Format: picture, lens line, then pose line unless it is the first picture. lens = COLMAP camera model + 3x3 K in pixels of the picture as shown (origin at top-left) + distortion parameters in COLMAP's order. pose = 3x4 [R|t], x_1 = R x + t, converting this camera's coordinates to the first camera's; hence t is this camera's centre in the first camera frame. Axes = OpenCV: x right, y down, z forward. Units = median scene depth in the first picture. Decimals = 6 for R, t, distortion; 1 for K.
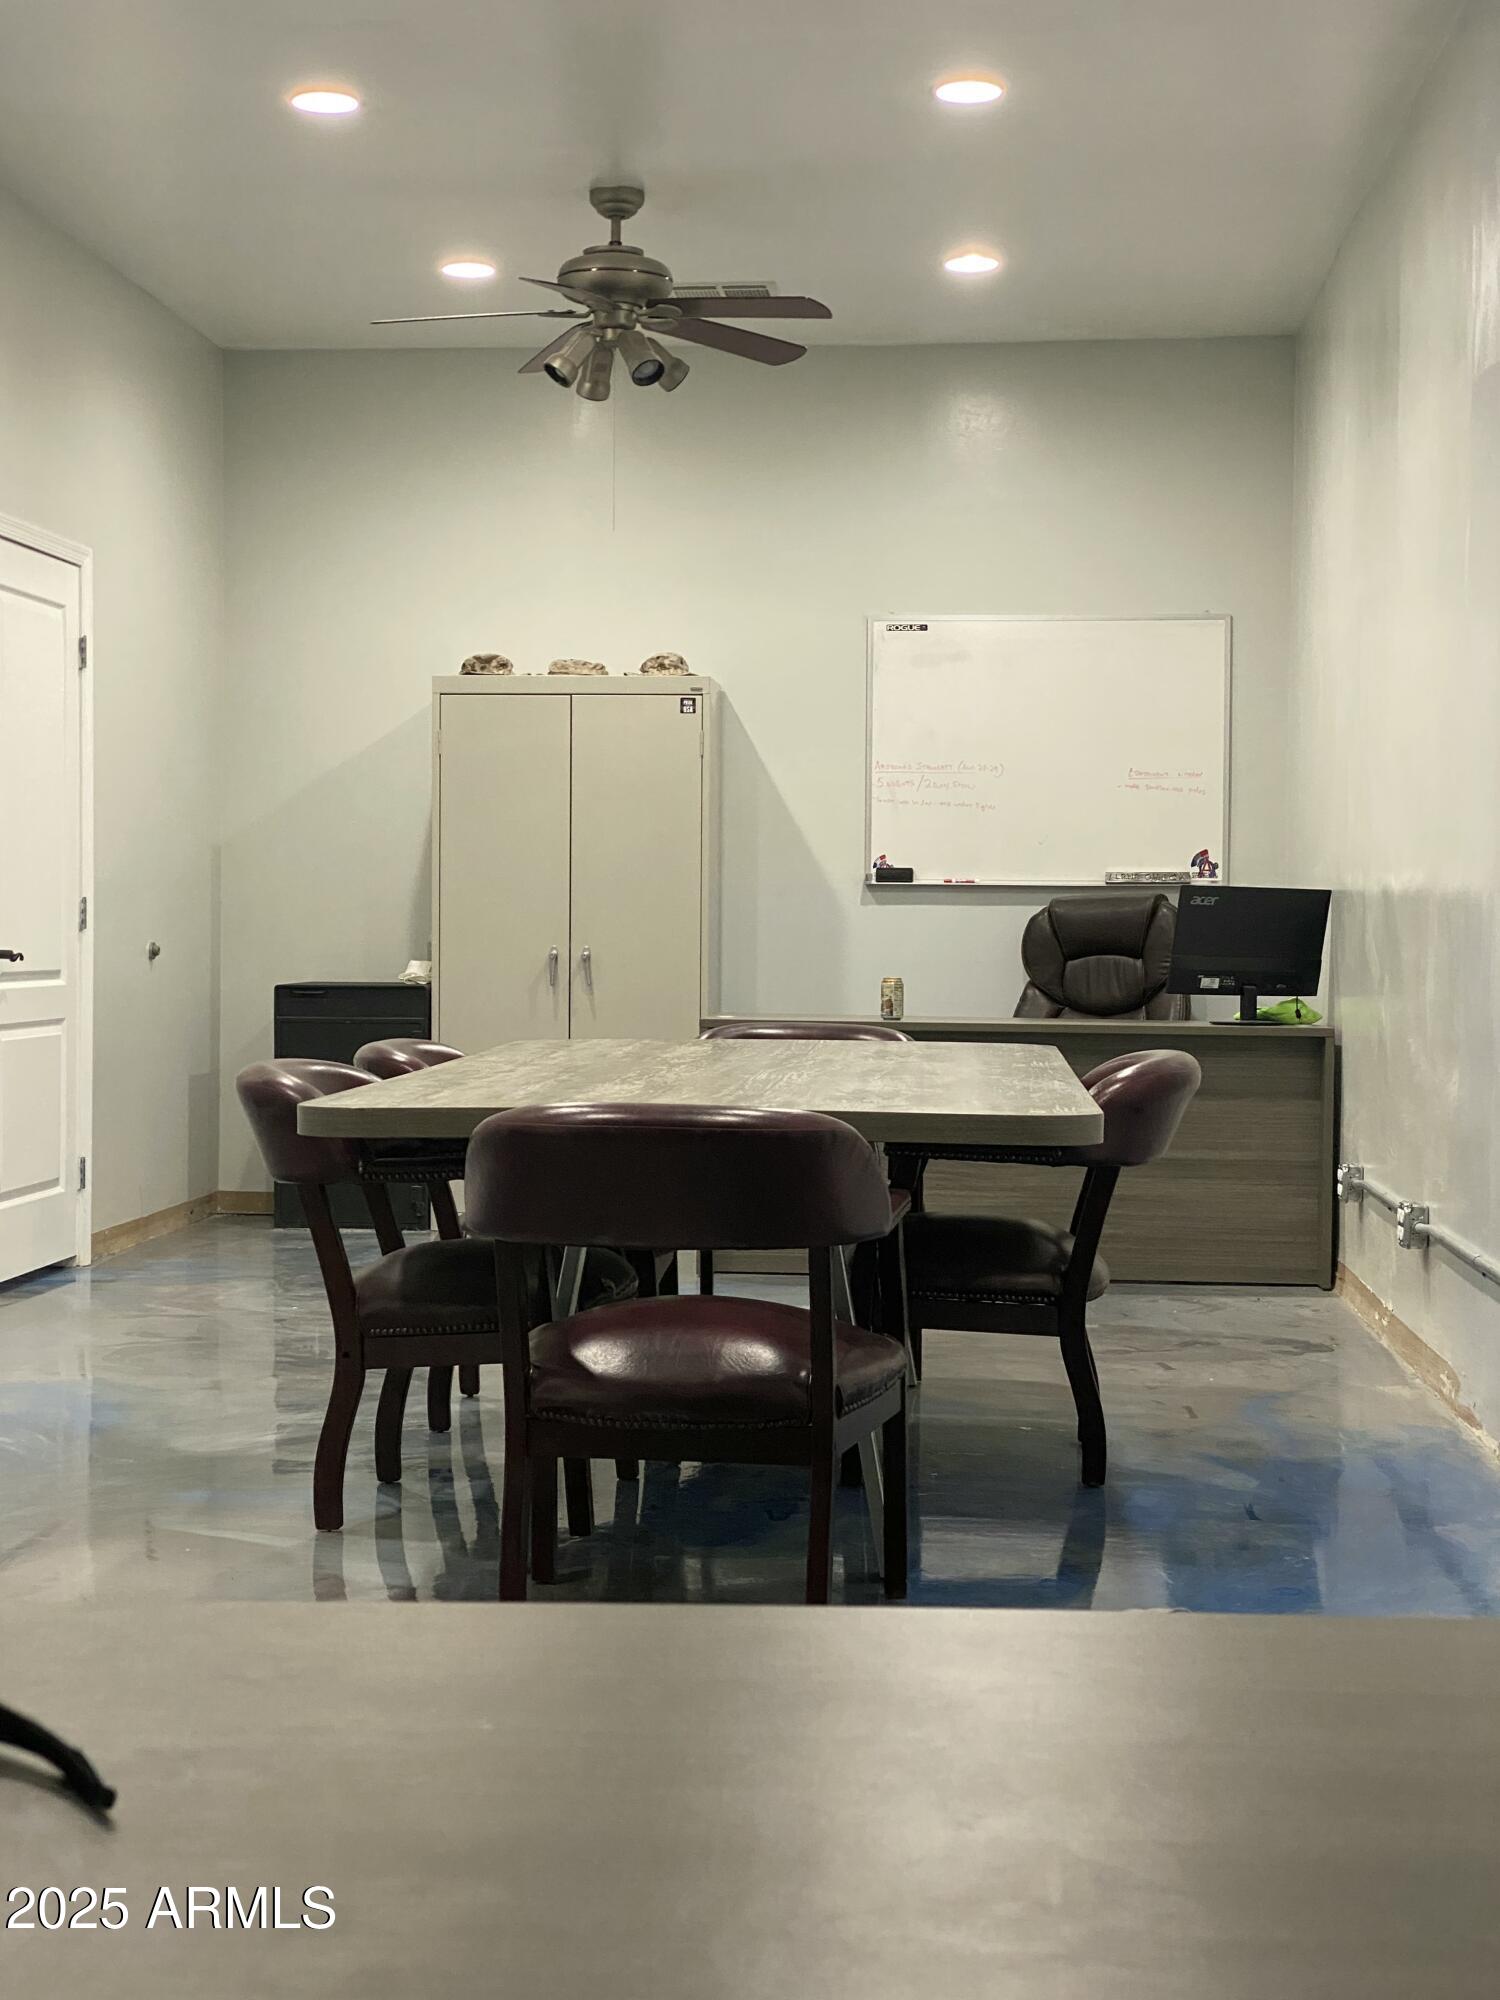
lens RADIAL K [[3019.3, 0, 795.8], [0, 3019.3, 963.5], [0, 0, 1]] dist [0.120611, 0.065216]
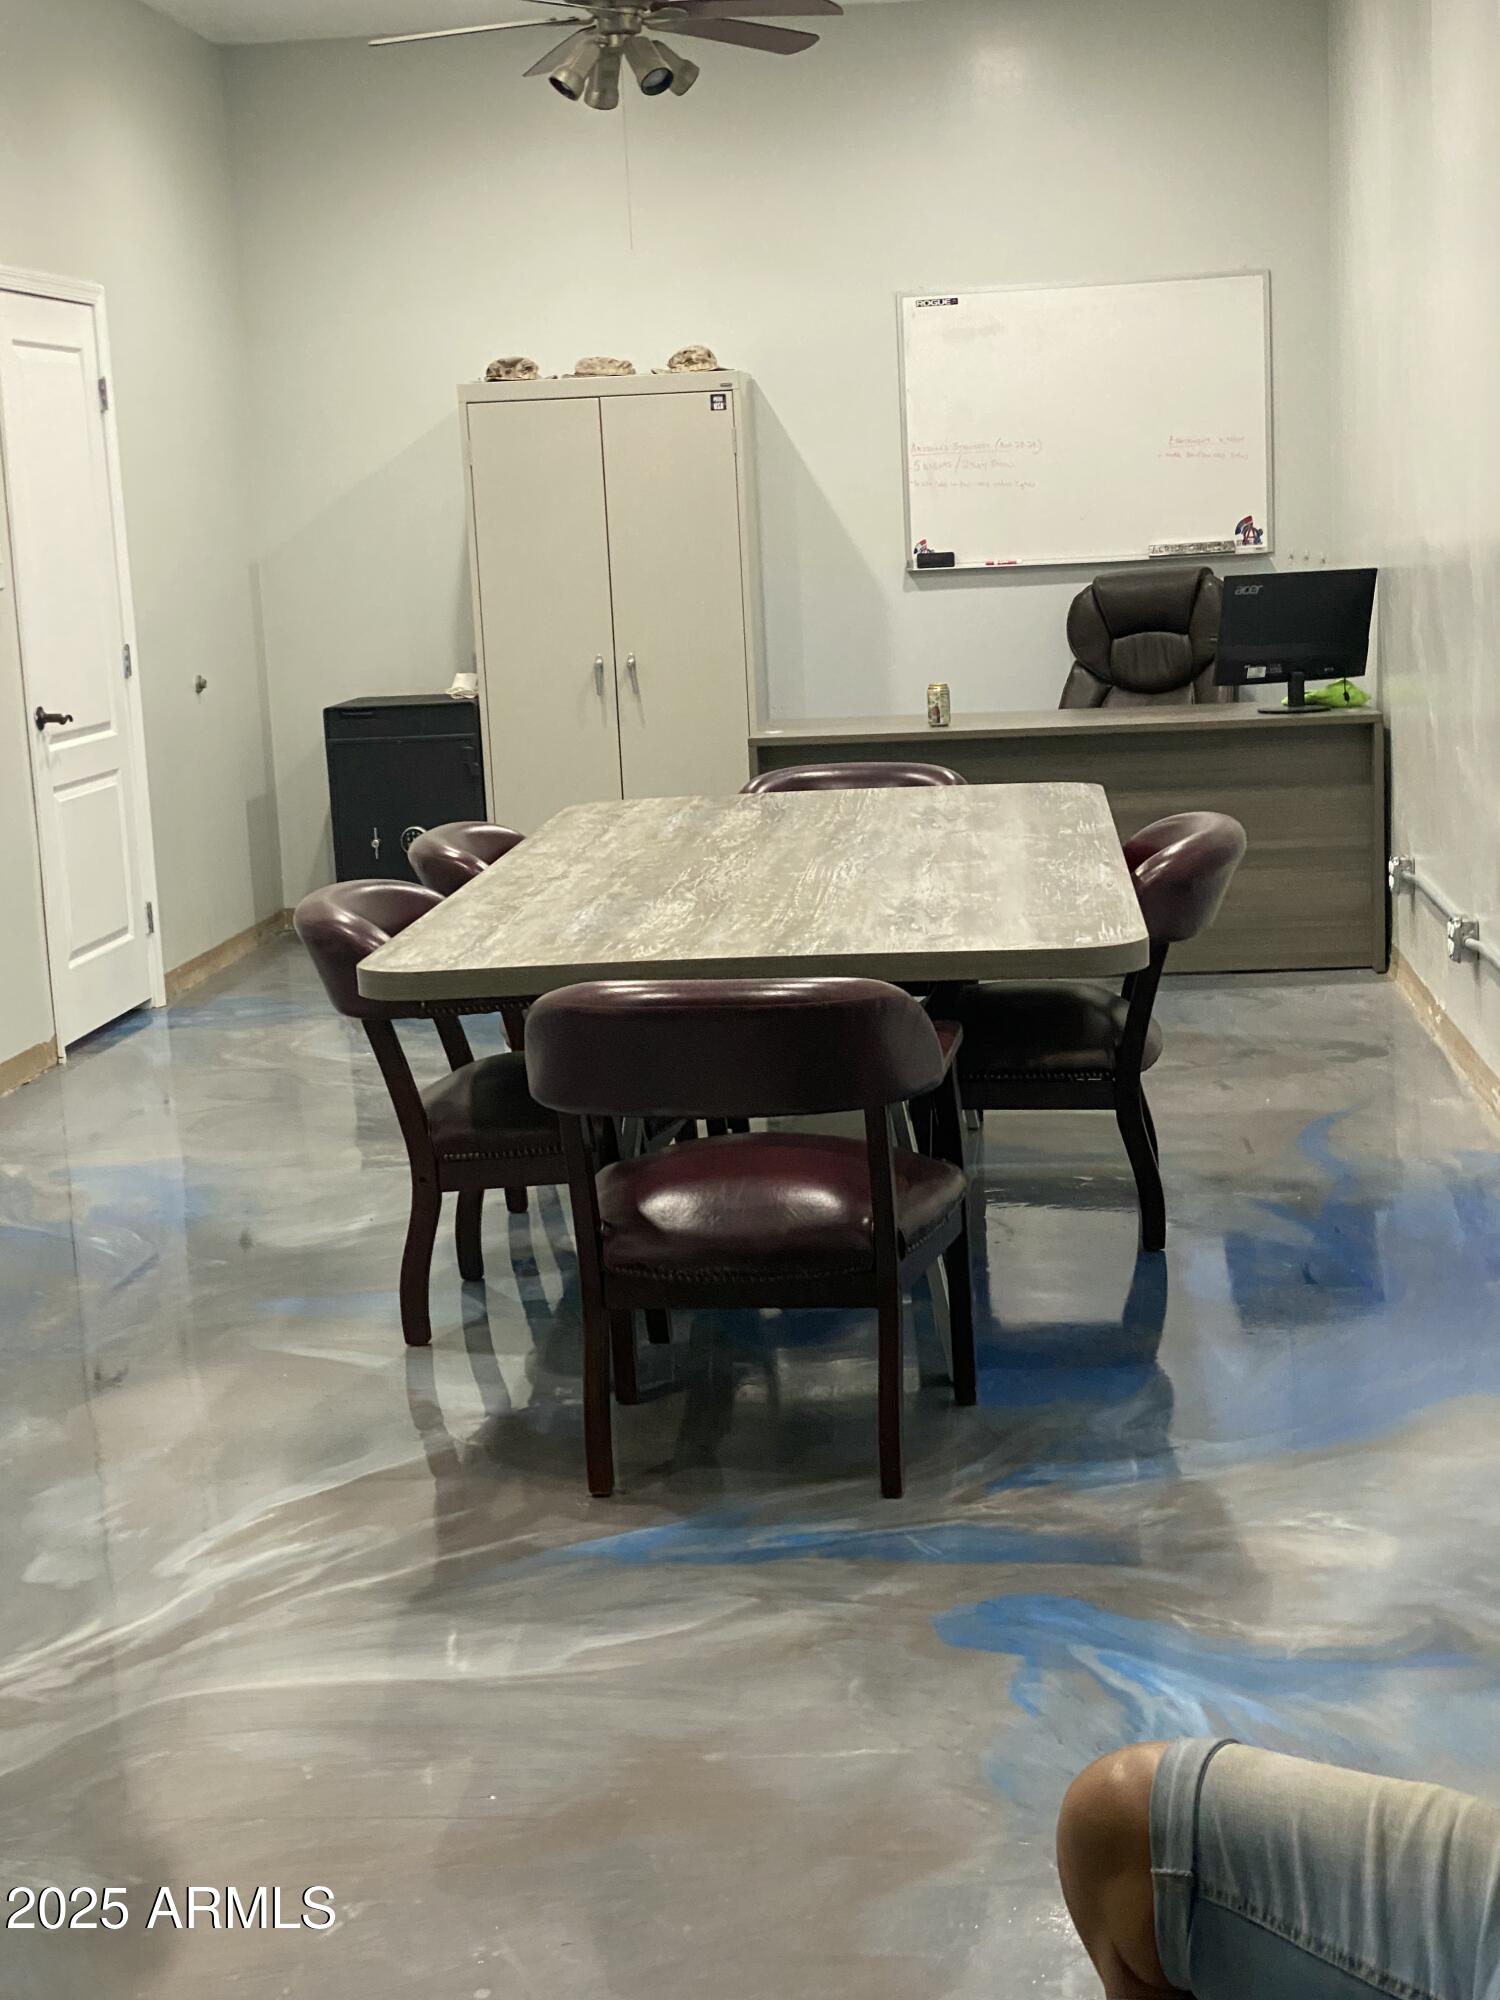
lens RADIAL K [[3019.3, 0, 795.8], [0, 3019.3, 963.5], [0, 0, 1]] dist [0.120611, 0.065216]
pose [[0.998443, -0.050909, -0.022818, 0.003264], [0.053613, 0.988689, 0.140069, -0.046470], [0.015429, -0.141074, 0.989879, -0.003420]]
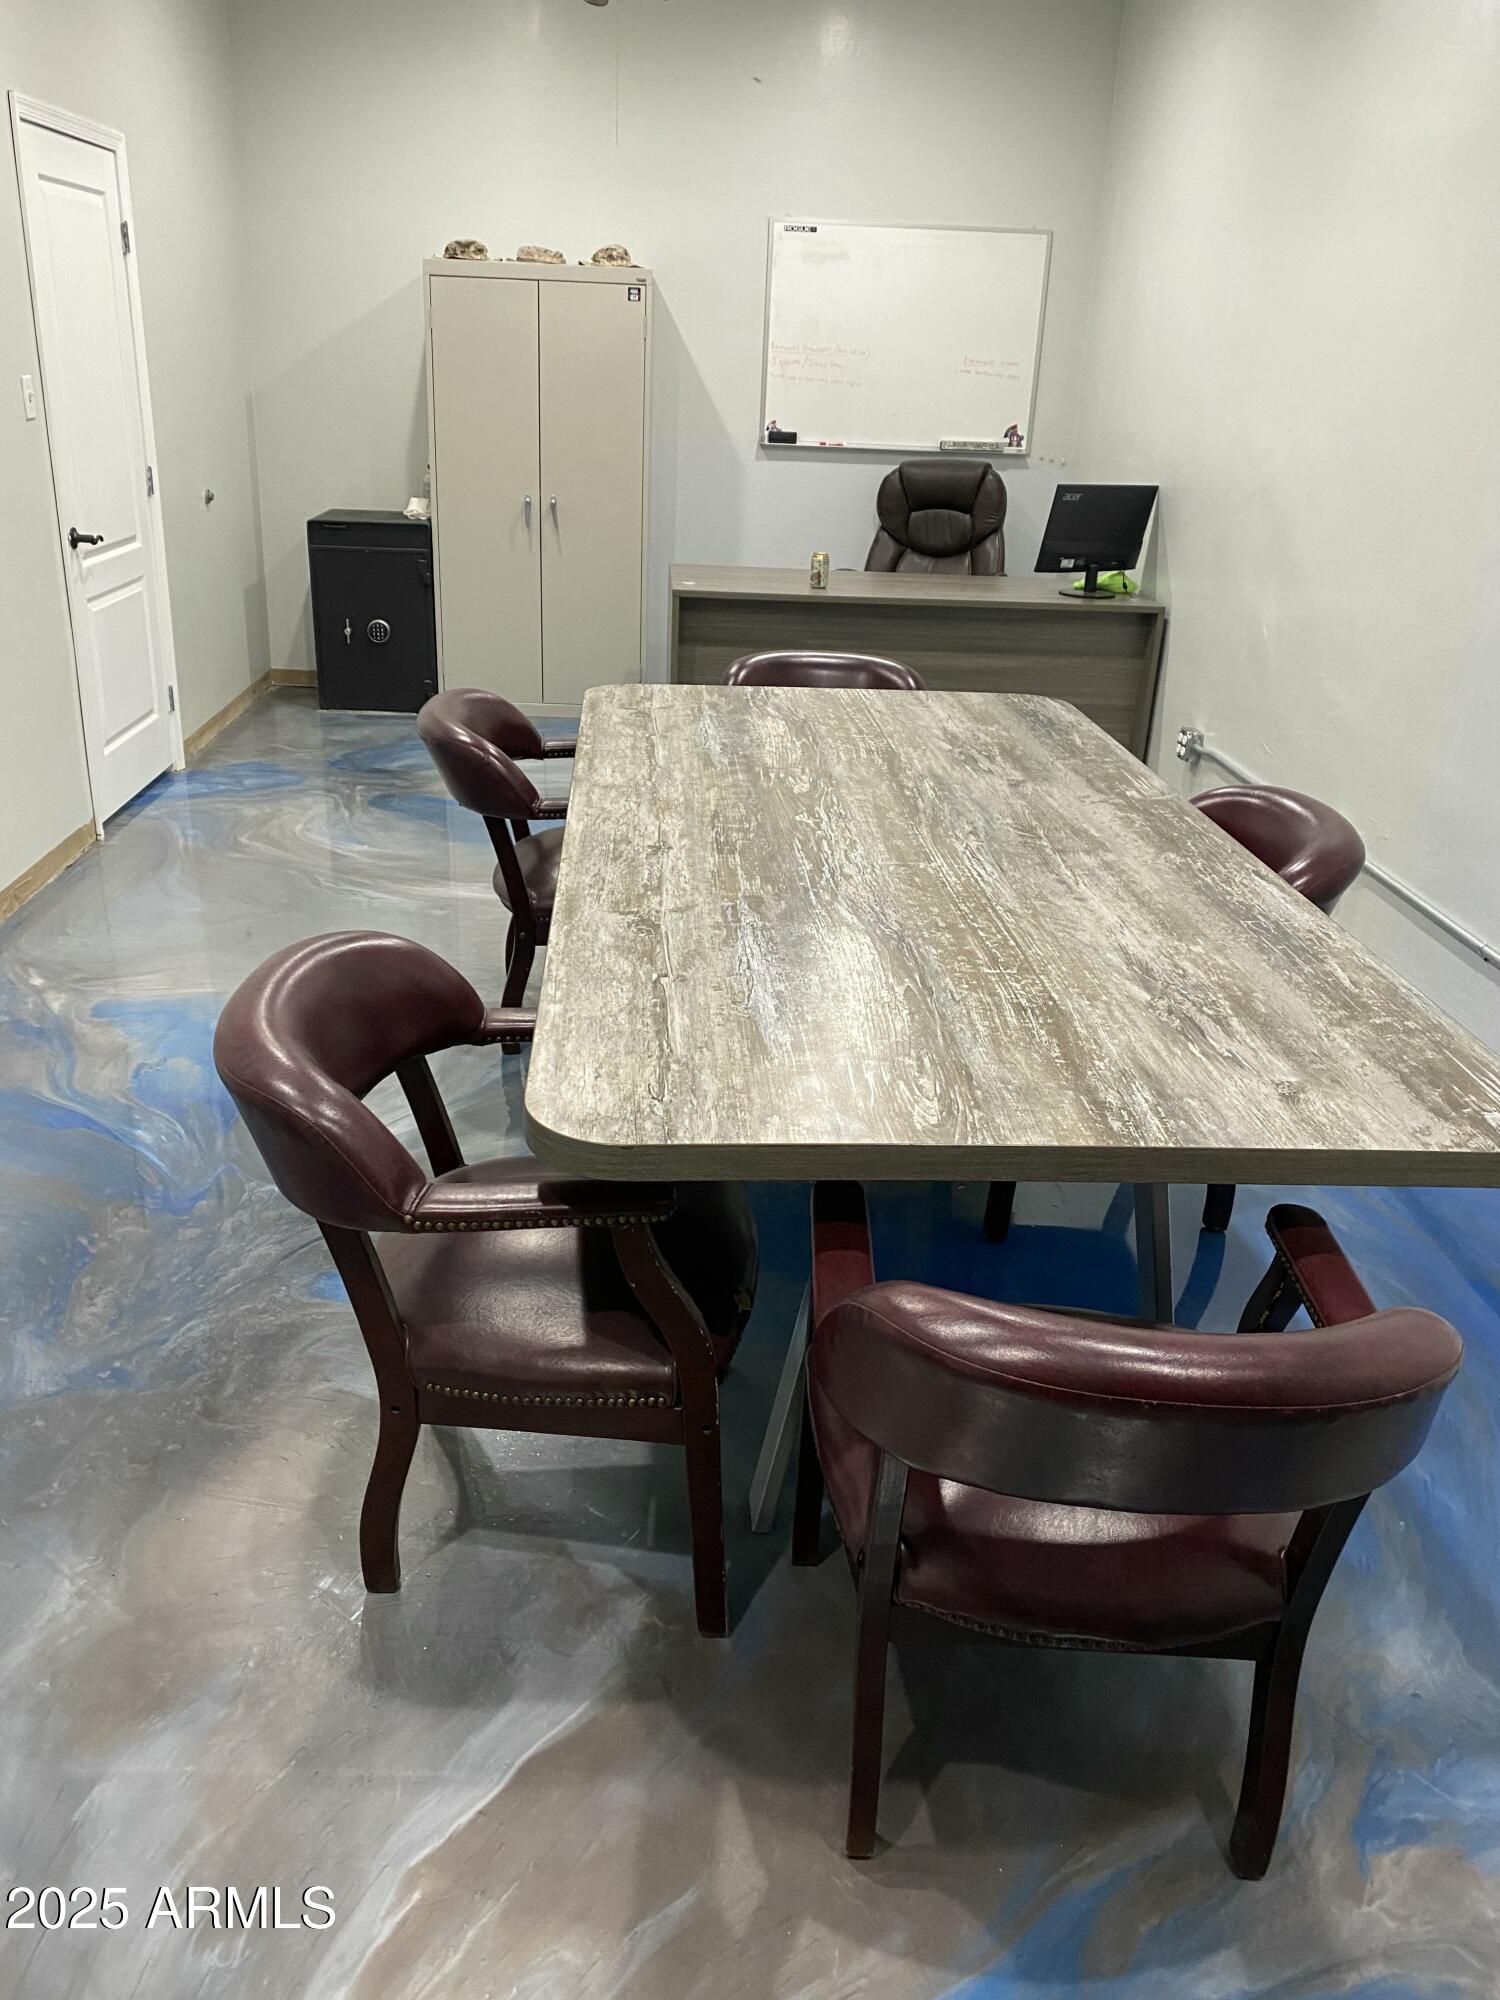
lens RADIAL K [[1549.0, 0, 739.5], [0, 1549.0, 975.1], [0, 0, 1]] dist [0.002931, 0.006905]
pose [[0.992382, -0.012309, 0.122586, -0.082986], [-0.033102, 0.931771, 0.361535, -0.063392], [-0.118672, -0.362838, 0.924265, 0.344465]]
